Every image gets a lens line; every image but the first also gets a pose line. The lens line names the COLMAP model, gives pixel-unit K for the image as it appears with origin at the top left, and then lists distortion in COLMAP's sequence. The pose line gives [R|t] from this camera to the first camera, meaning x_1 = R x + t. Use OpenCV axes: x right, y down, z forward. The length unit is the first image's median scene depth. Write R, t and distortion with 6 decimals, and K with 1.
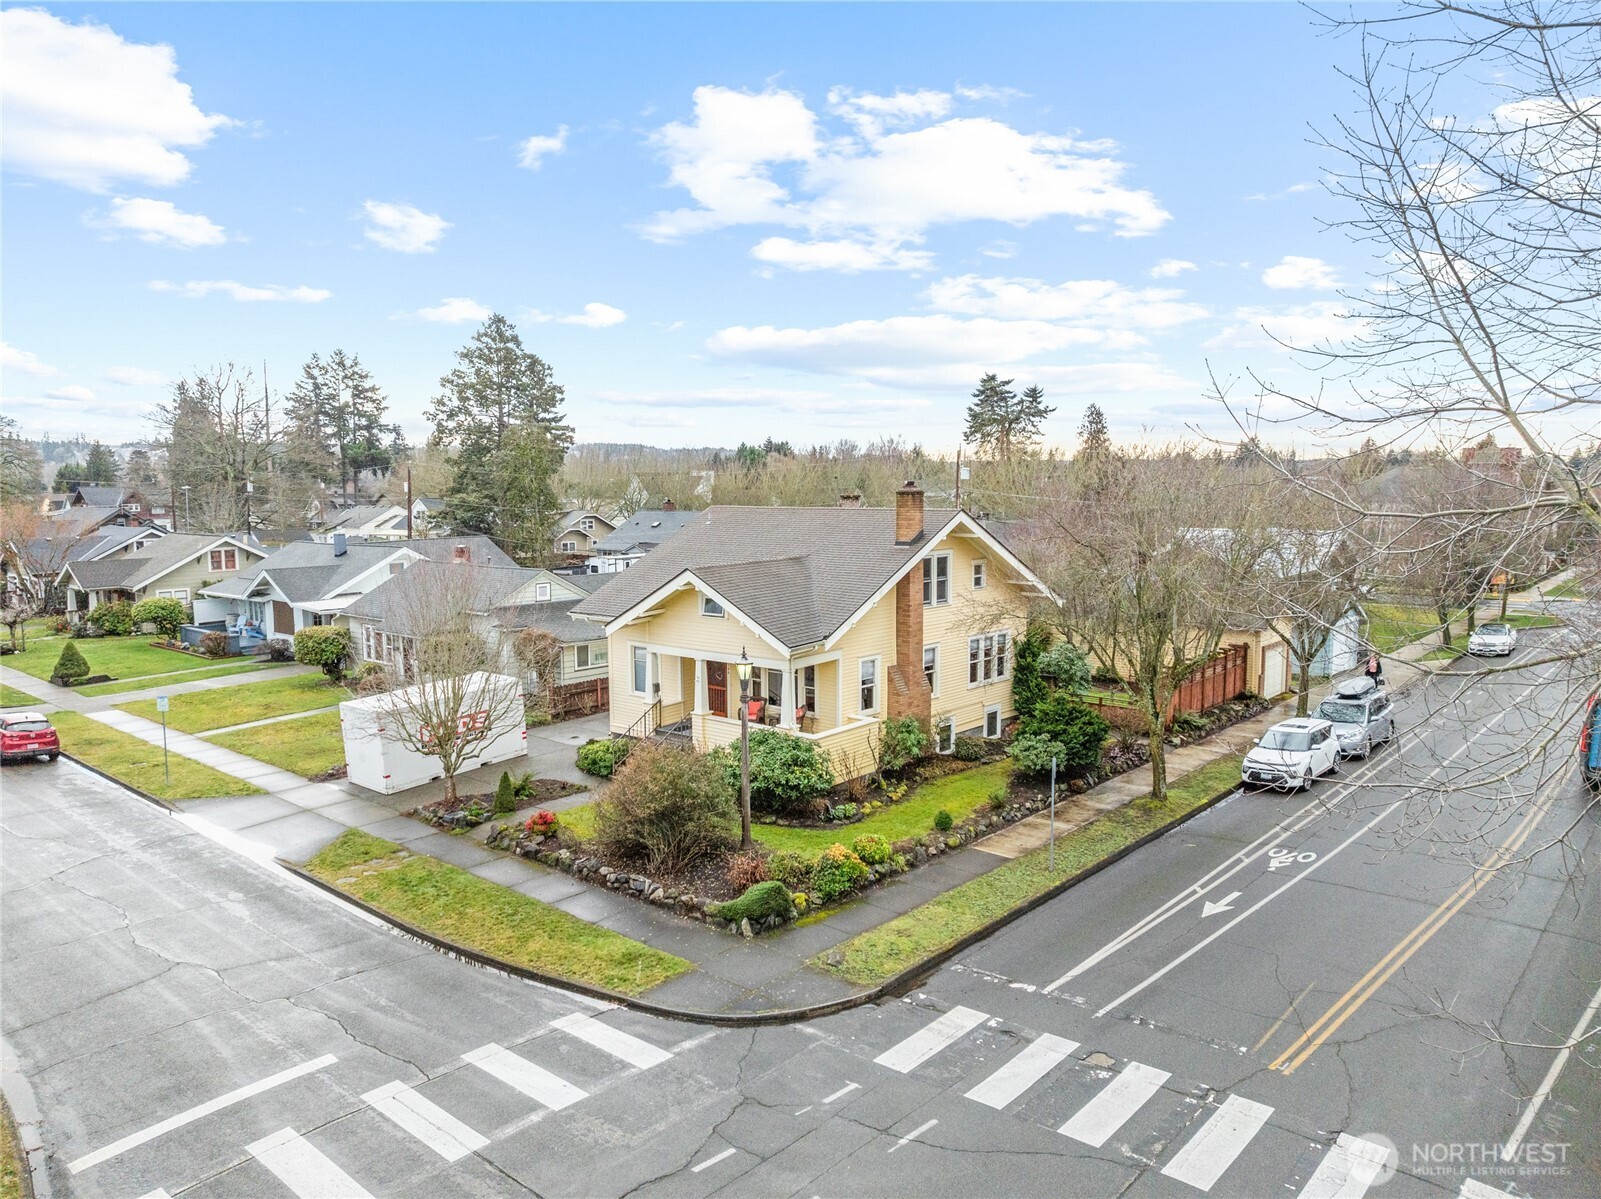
lens RADIAL K [[1130.7, 0, 800.5], [0, 1130.7, 599.5], [0, 0, 1]] dist [-0.038023, 0.000258]
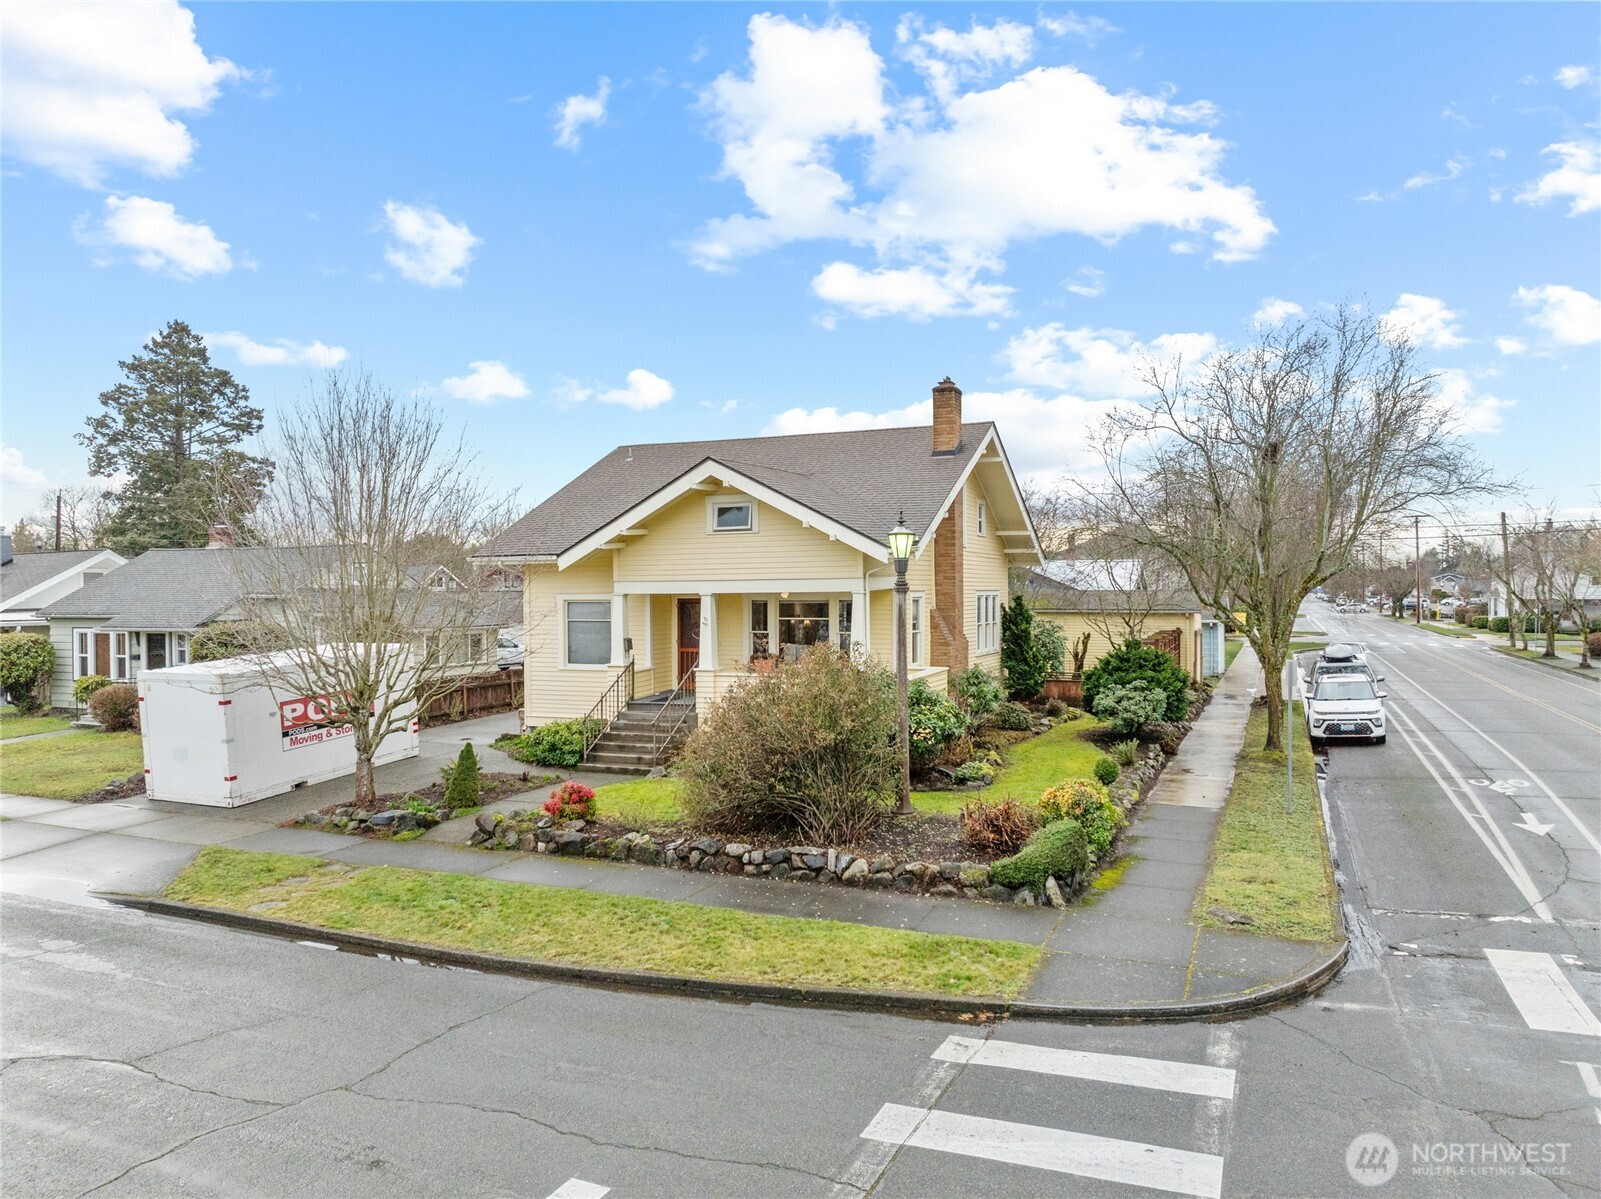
lens RADIAL K [[1130.7, 0, 800.5], [0, 1130.7, 599.5], [0, 0, 1]] dist [-0.038023, 0.000258]
pose [[0.952665, -0.004121, 0.303994, -0.247625], [0.033104, 0.995369, -0.090250, 0.121540], [-0.302215, 0.096041, 0.948389, 0.291815]]
